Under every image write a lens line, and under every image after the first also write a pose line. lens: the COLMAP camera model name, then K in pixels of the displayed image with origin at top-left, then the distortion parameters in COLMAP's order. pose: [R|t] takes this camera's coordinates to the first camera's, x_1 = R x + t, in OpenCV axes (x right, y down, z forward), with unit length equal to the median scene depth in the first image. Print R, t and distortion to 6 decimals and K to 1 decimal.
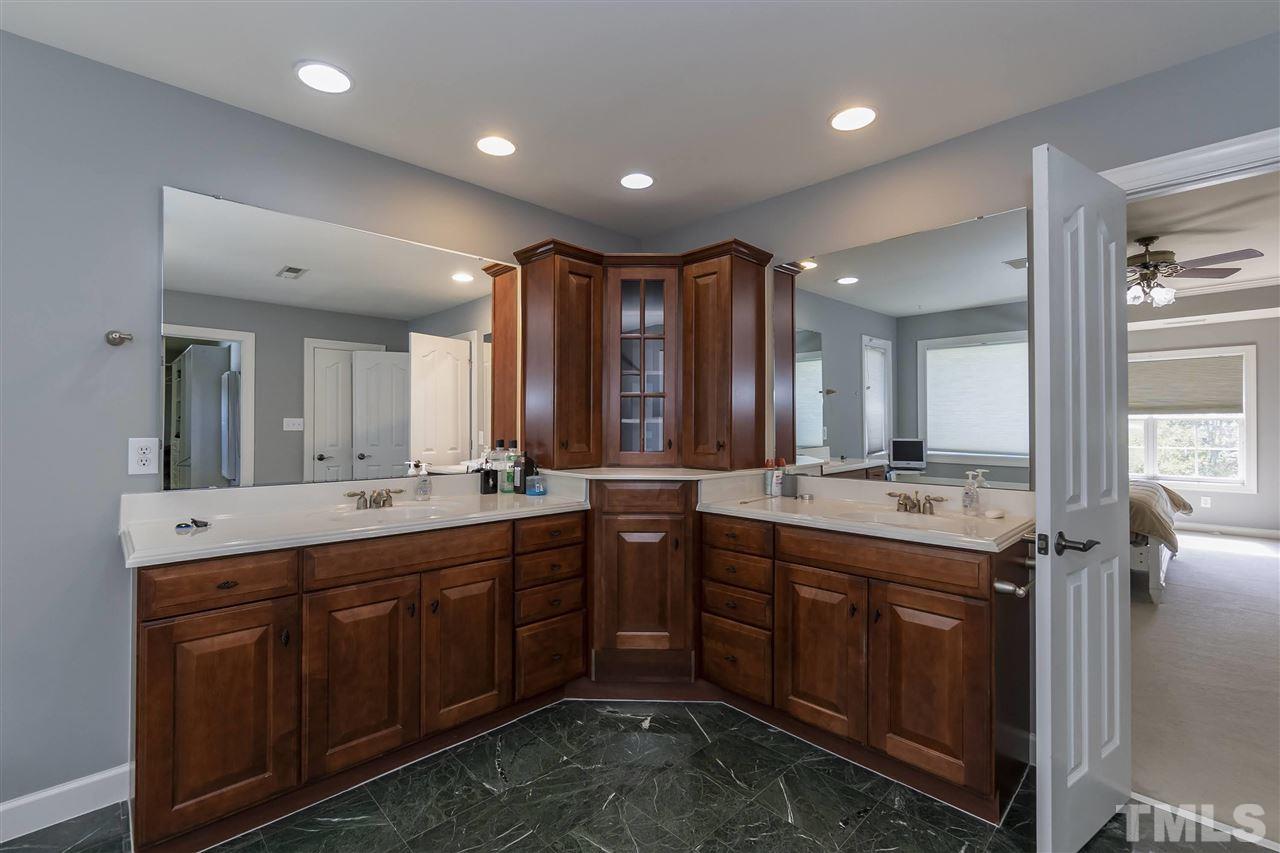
lens RADIAL K [[562.7, 0, 648.1], [0, 562.7, 421.8], [0, 0, 1]] dist [-0.004061, 0.000011]
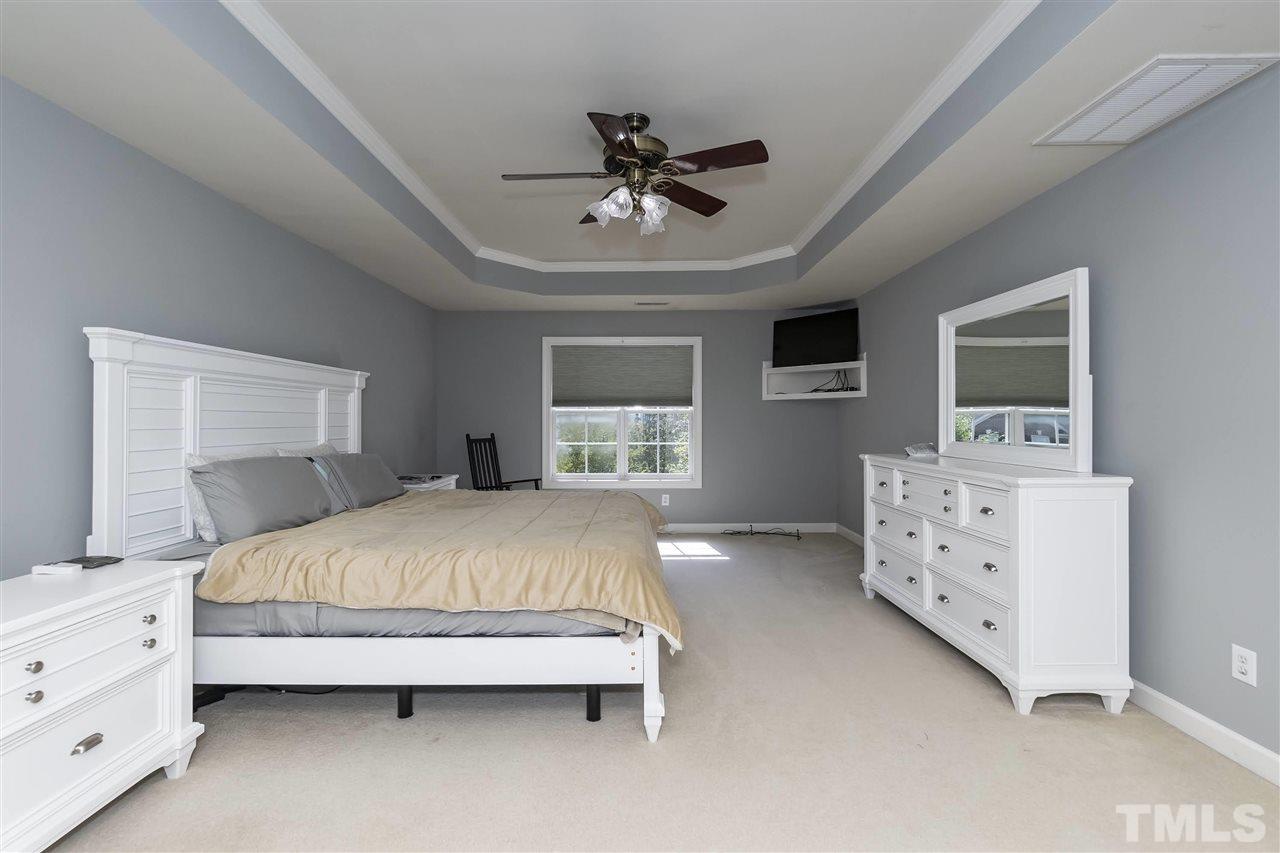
lens RADIAL K [[555.9, 0, 637.8], [0, 555.9, 421.0], [0, 0, 1]] dist [-0.002656, 0.000420]
pose [[0.703995, -0.003266, 0.710198, 0.325382], [-0.000284, 0.999988, 0.004880, 0.004657], [-0.710205, -0.003637, 0.703985, 0.401354]]
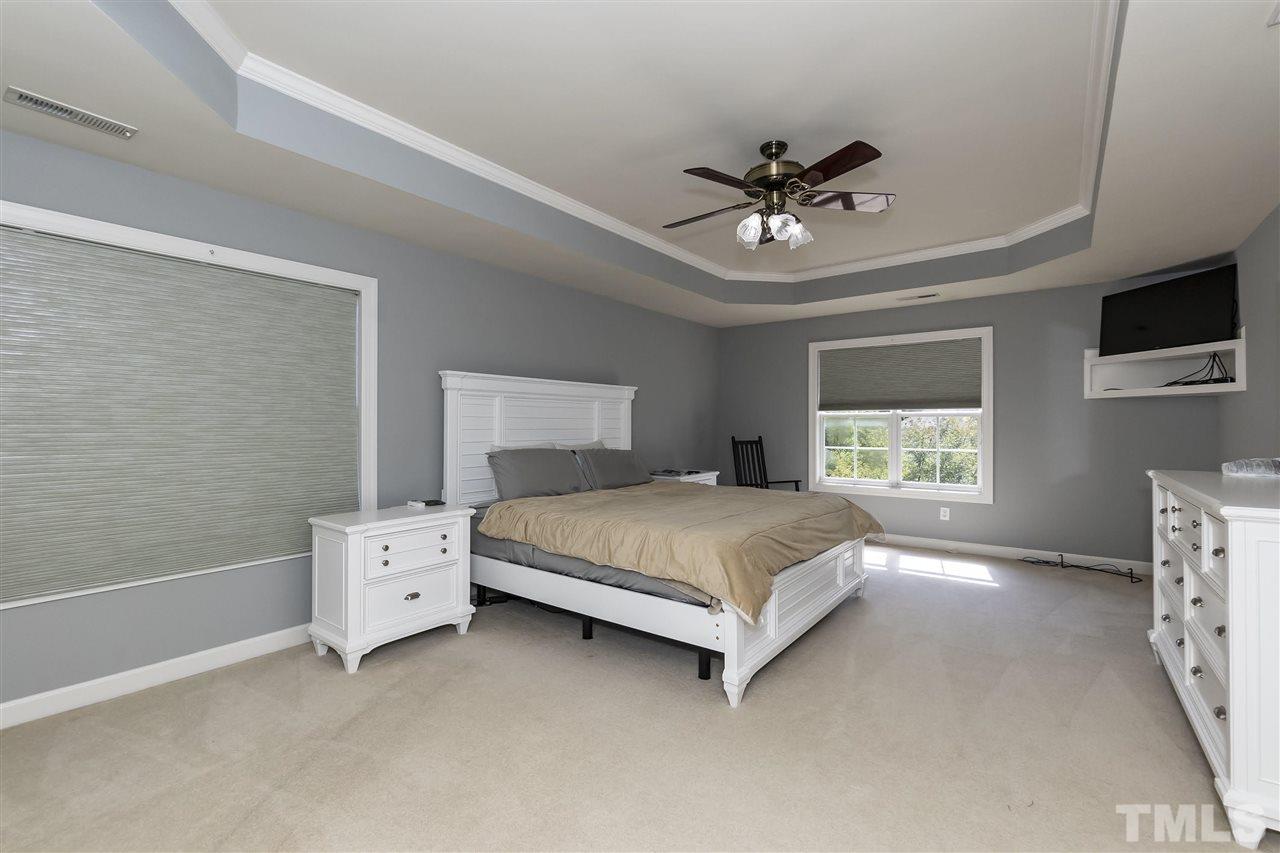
lens RADIAL K [[562.7, 0, 648.1], [0, 562.7, 421.8], [0, 0, 1]] dist [-0.004061, 0.000011]
pose [[0.990499, -0.000908, 0.137518, 0.465430], [0.001097, 0.999999, -0.001303, 0.004937], [-0.137517, 0.001442, 0.990498, 0.249283]]
